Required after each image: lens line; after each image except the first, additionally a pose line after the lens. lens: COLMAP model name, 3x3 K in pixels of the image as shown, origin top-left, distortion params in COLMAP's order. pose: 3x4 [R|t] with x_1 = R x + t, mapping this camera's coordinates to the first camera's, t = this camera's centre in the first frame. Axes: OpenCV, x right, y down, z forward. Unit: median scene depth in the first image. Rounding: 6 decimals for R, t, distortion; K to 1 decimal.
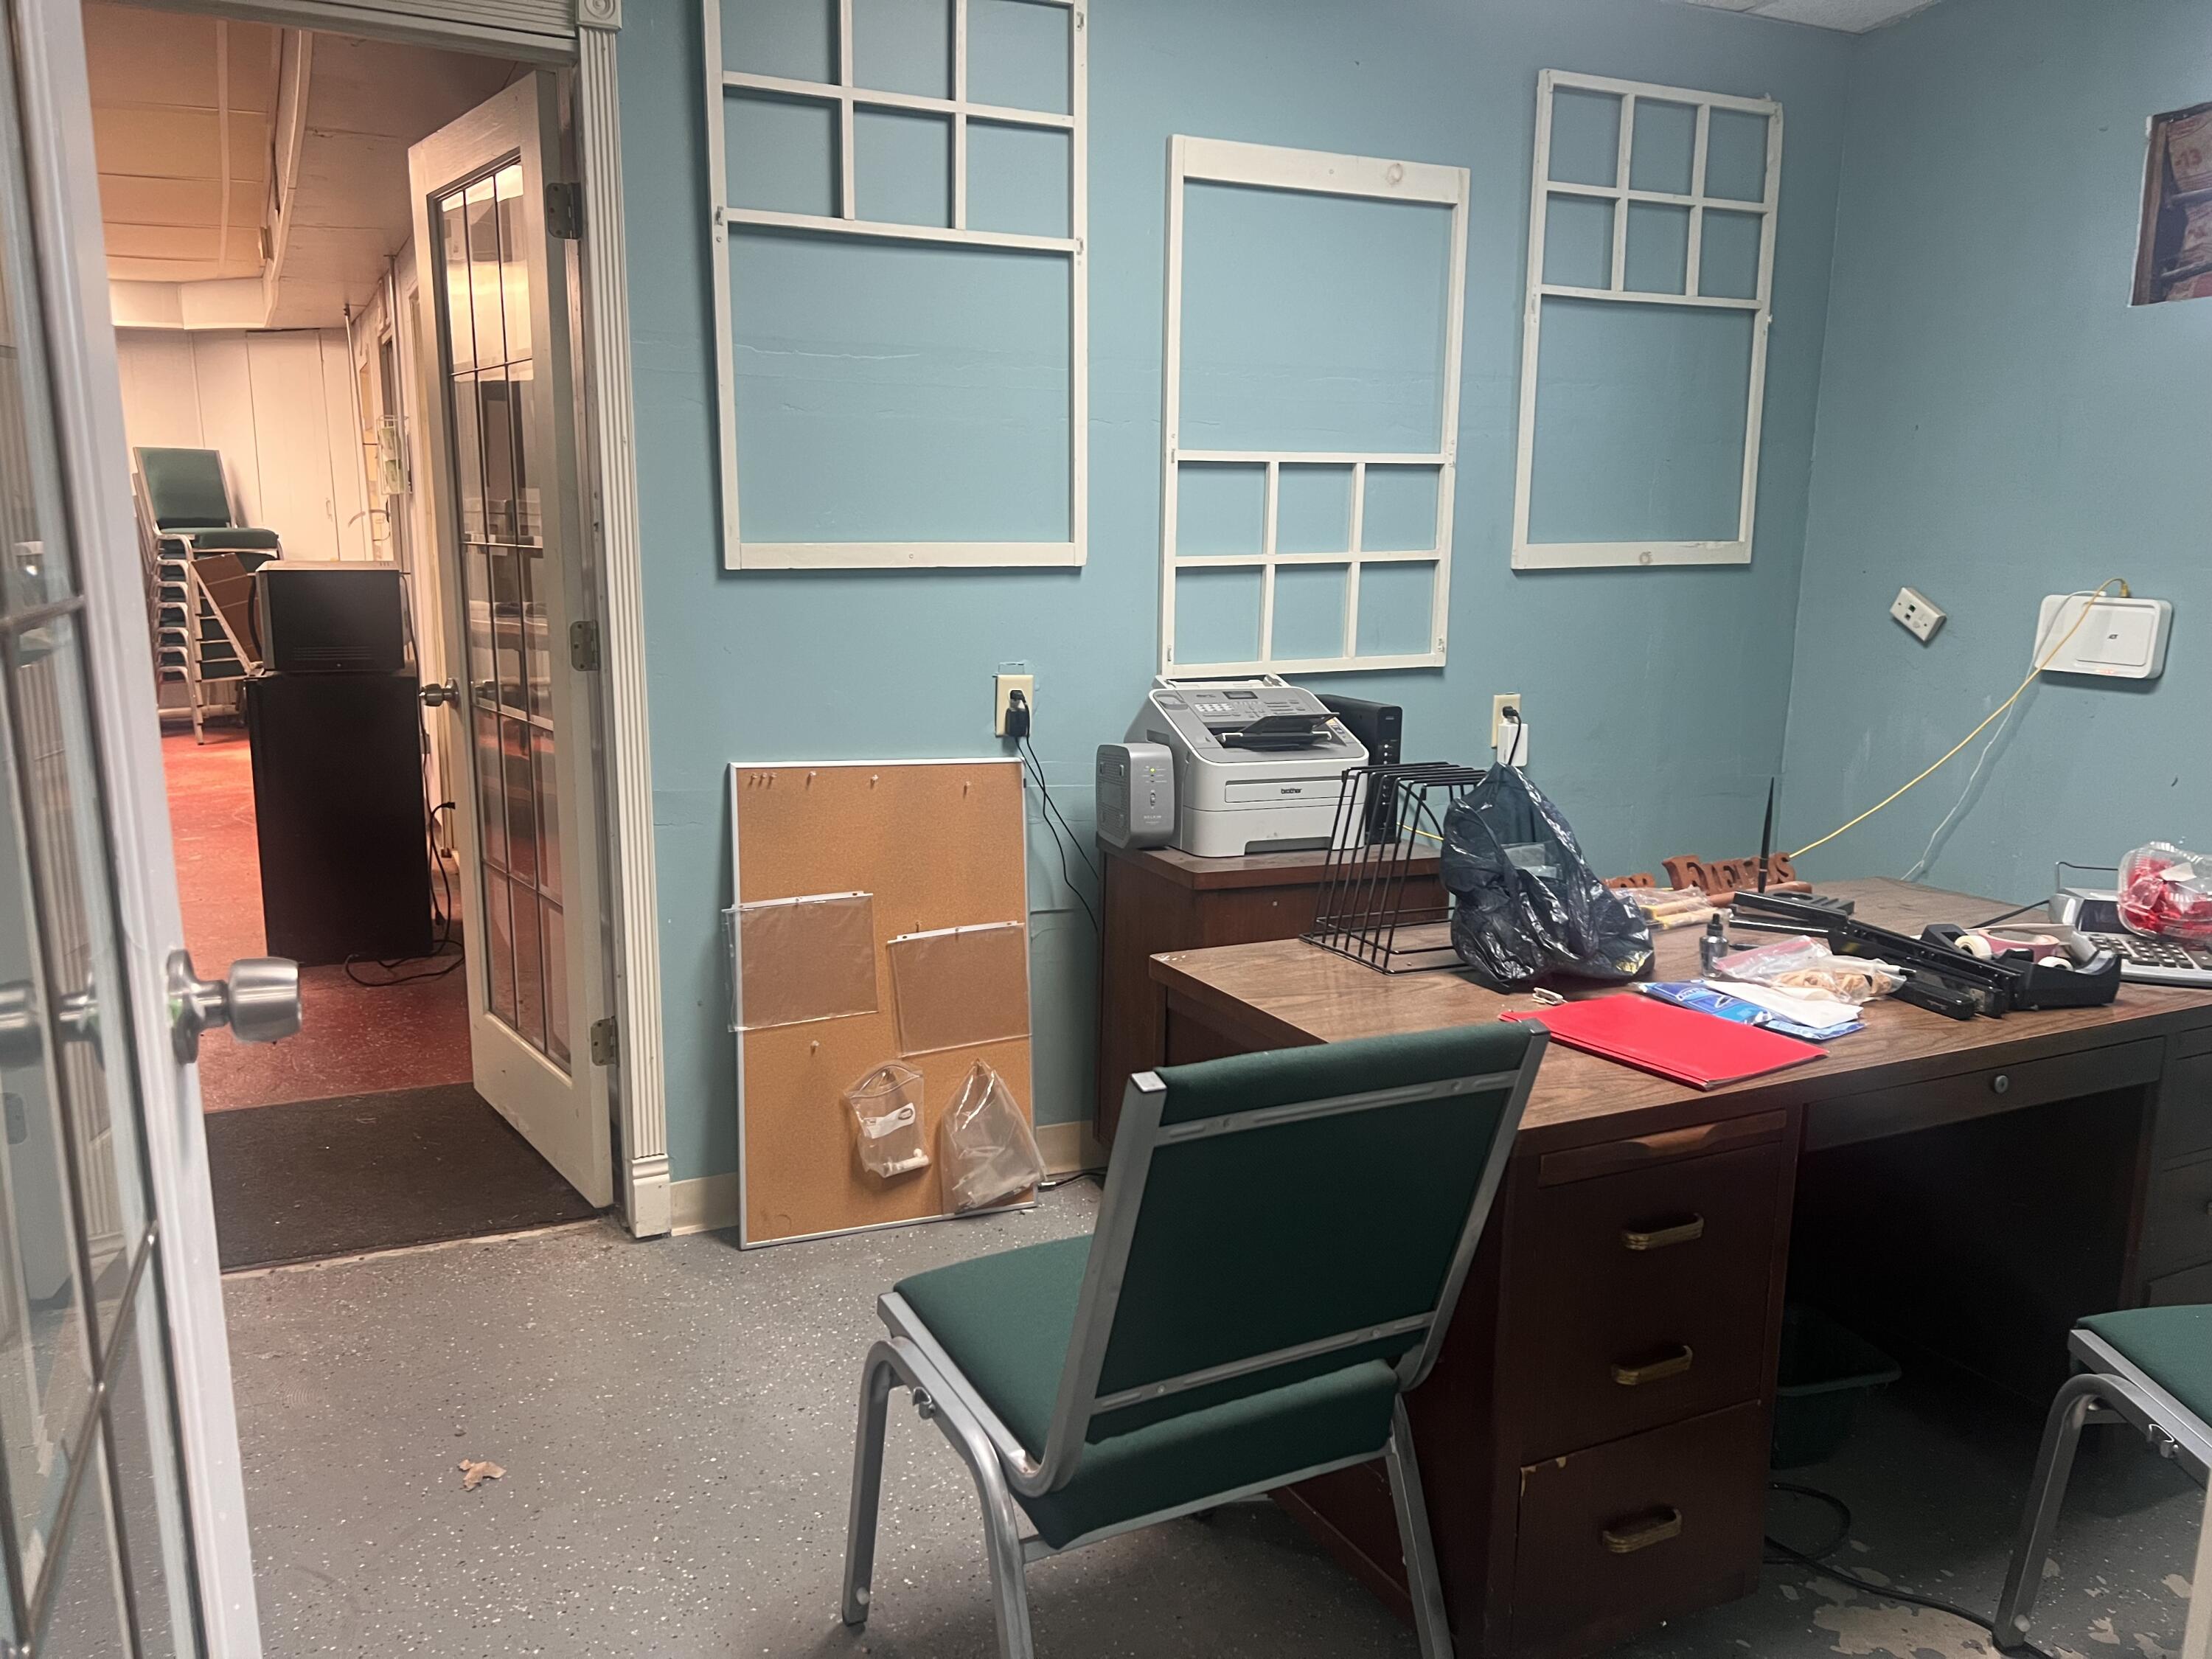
lens RADIAL K [[1705.0, 0, 1106.0], [0, 1705.0, 829.5], [0, 0, 1]] dist [0.059009, -0.054867]
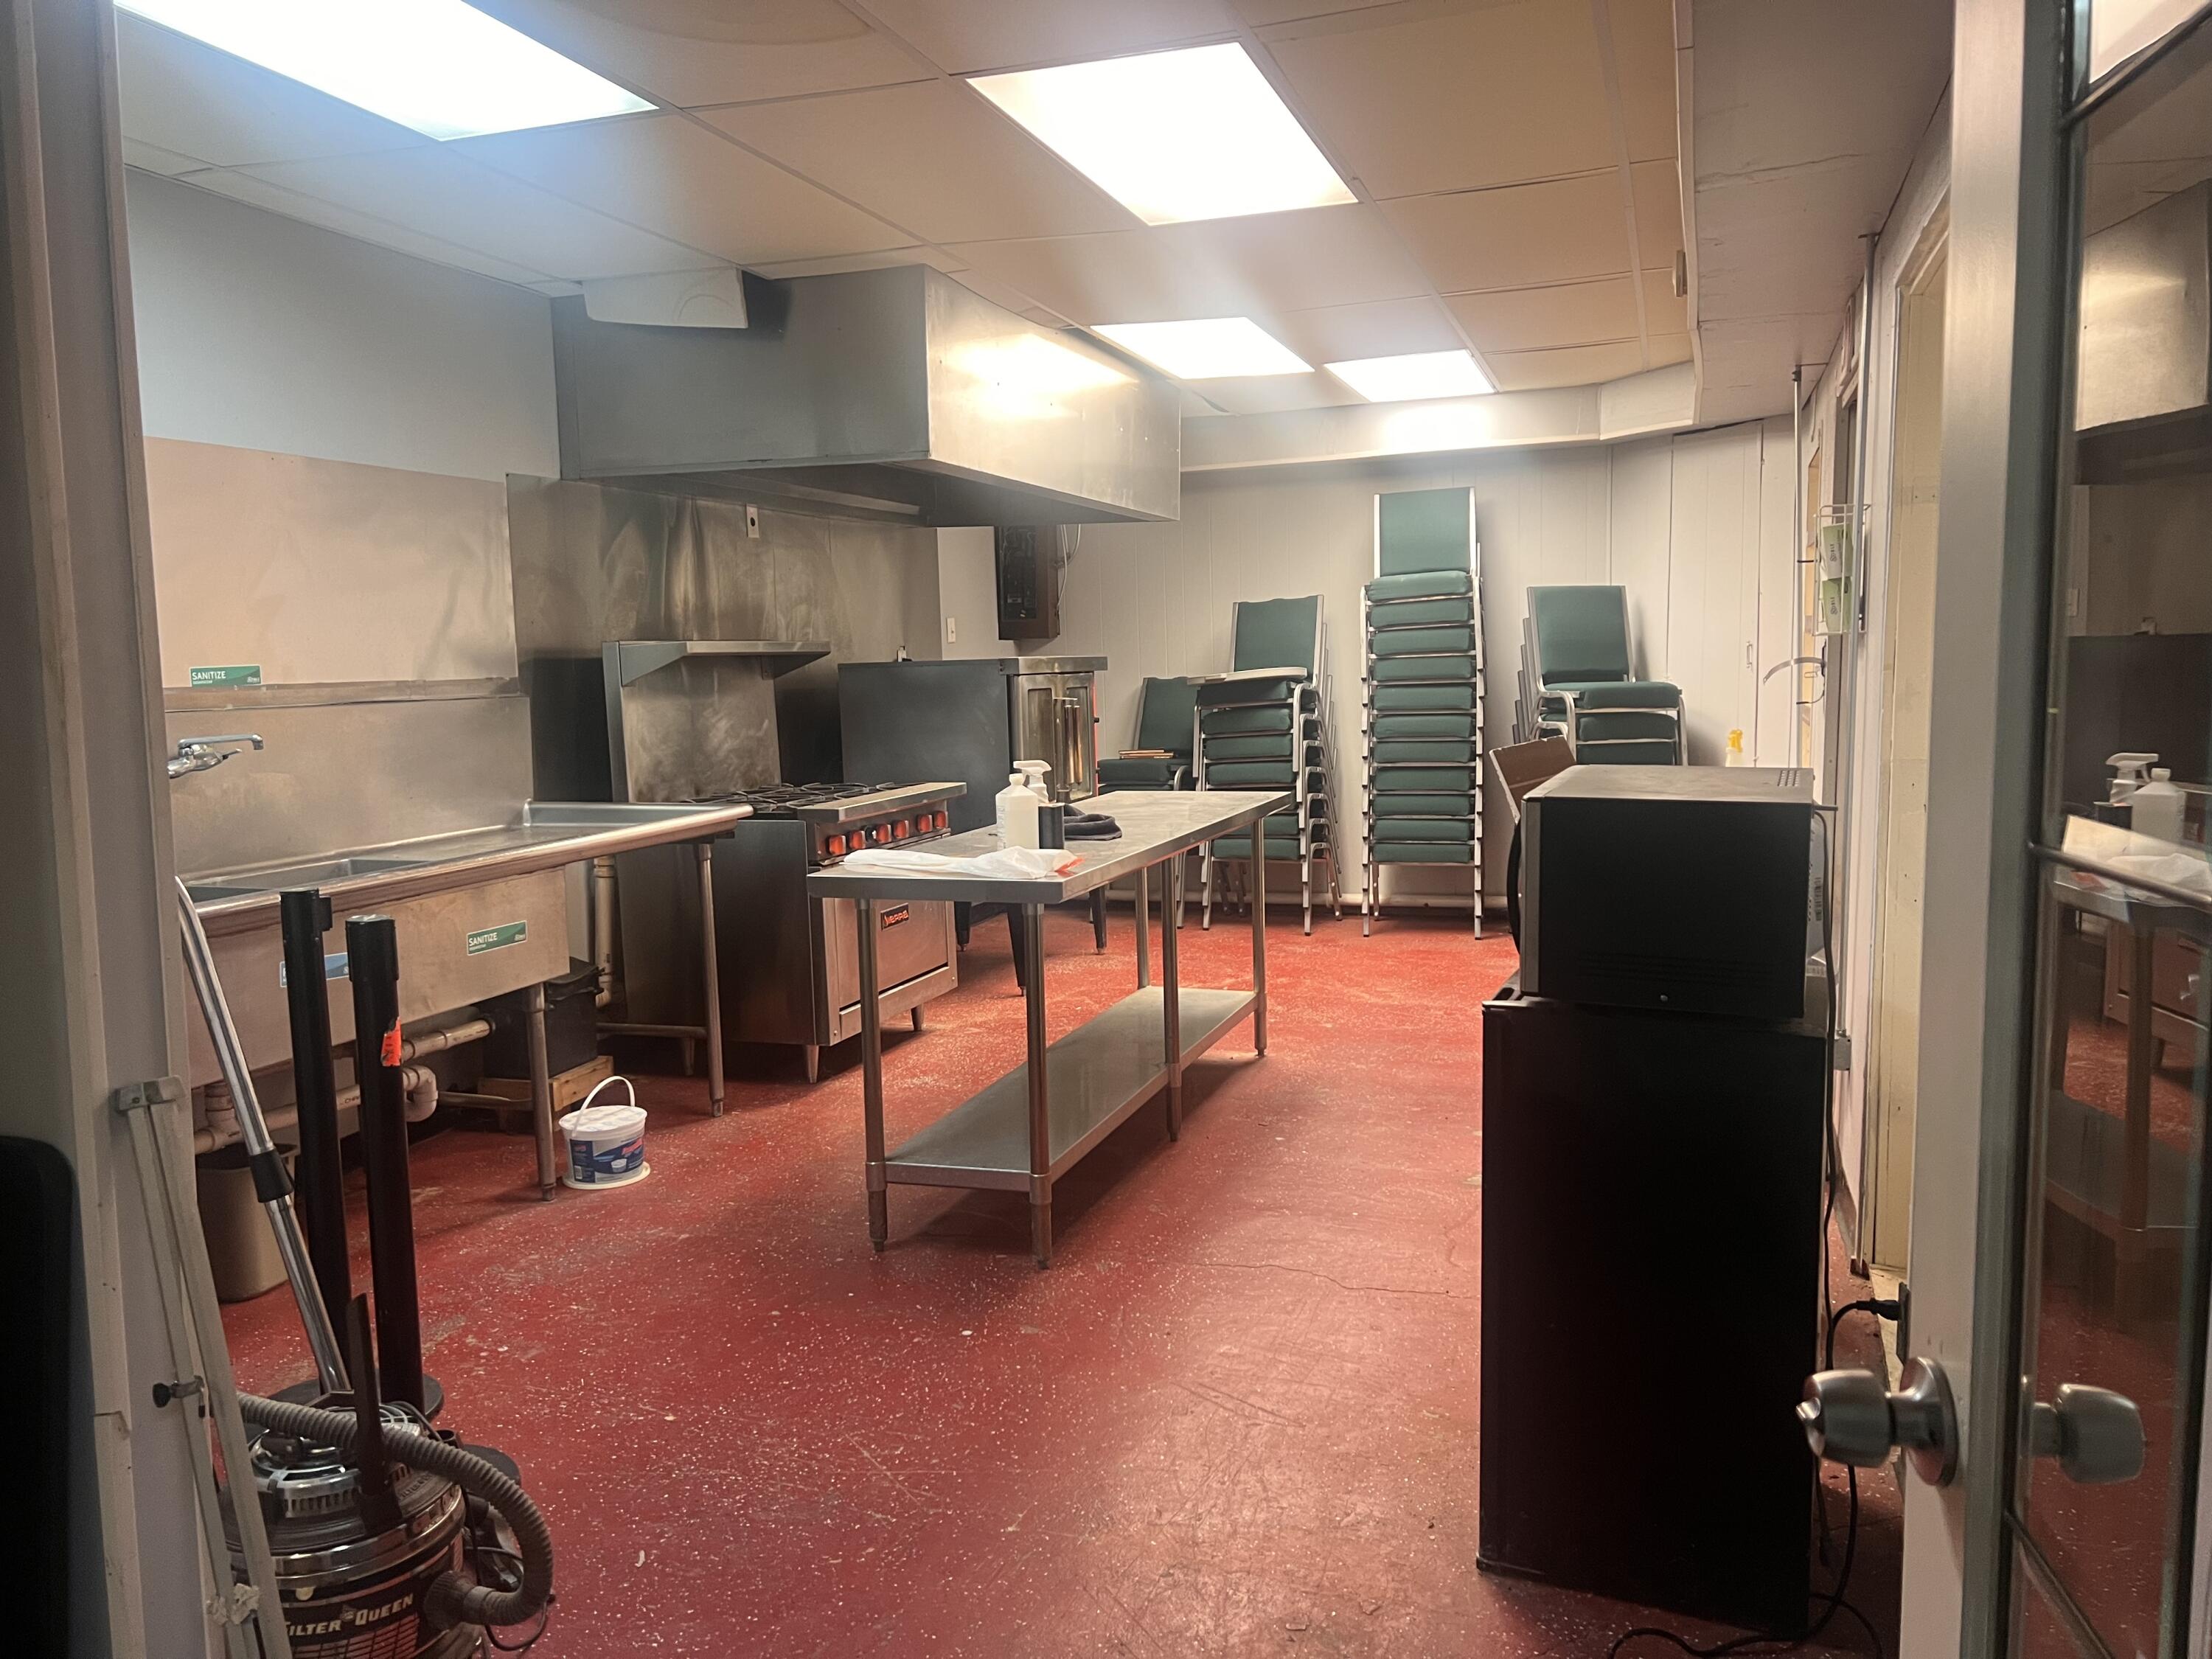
lens RADIAL K [[1680.2, 0, 1106.0], [0, 1680.2, 829.5], [0, 0, 1]] dist [0.178039, -0.409350]
pose [[0.703573, 0.064207, -0.707716, -0.119025], [-0.119854, 0.992364, -0.029120, -0.057841], [0.700443, 0.105310, 0.705896, 0.295055]]
